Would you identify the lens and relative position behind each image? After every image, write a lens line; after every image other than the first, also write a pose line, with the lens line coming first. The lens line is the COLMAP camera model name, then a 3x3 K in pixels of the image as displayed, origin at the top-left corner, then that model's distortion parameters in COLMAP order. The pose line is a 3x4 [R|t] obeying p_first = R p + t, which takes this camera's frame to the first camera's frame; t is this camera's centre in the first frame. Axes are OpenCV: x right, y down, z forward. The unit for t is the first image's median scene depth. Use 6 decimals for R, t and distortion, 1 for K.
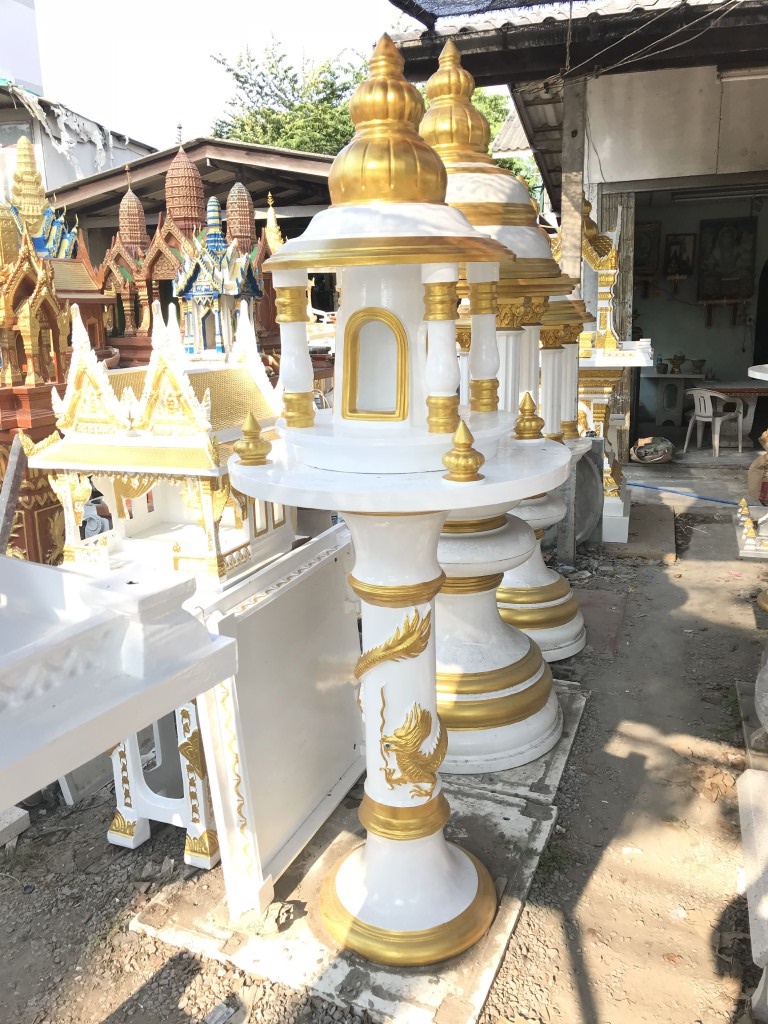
lens RADIAL K [[843.9, 0, 383.3], [0, 843.9, 513.7], [0, 0, 1]] dist [0.015019, -0.015773]
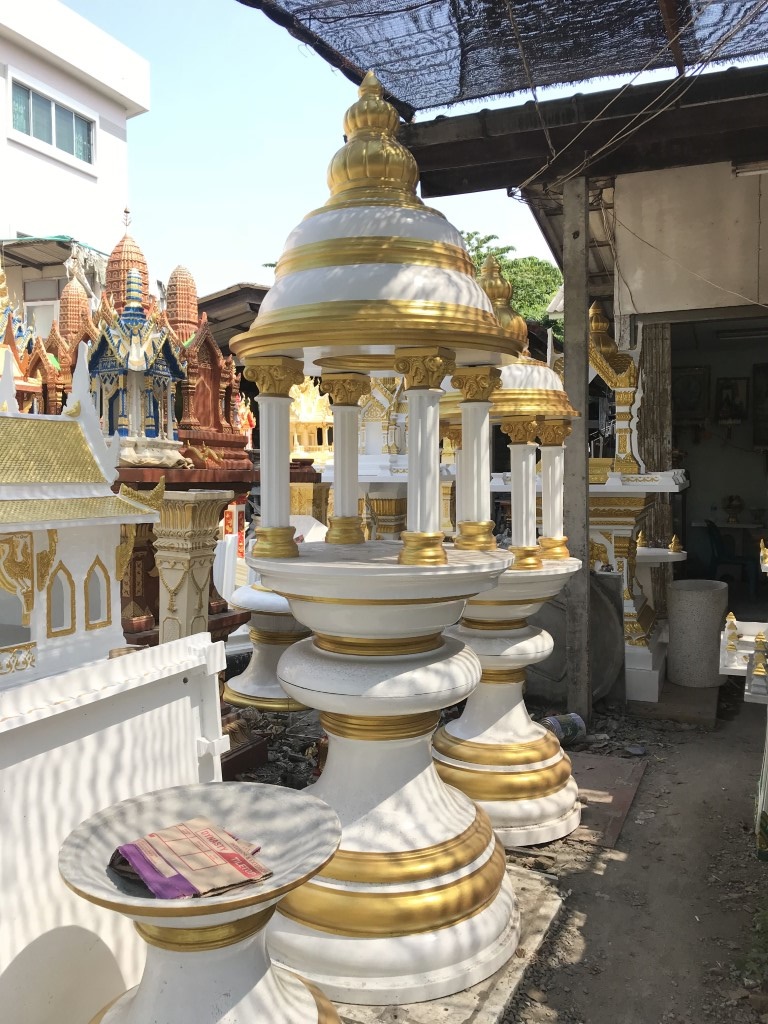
lens RADIAL K [[843.9, 0, 385.2], [0, 843.9, 511.1], [0, 0, 1]] dist [0.015019, -0.015773]
pose [[0.995380, 0.024844, -0.092740, 0.059622], [-0.042660, 0.979797, -0.195393, 0.015210], [0.086012, 0.198447, 0.976330, 0.079841]]
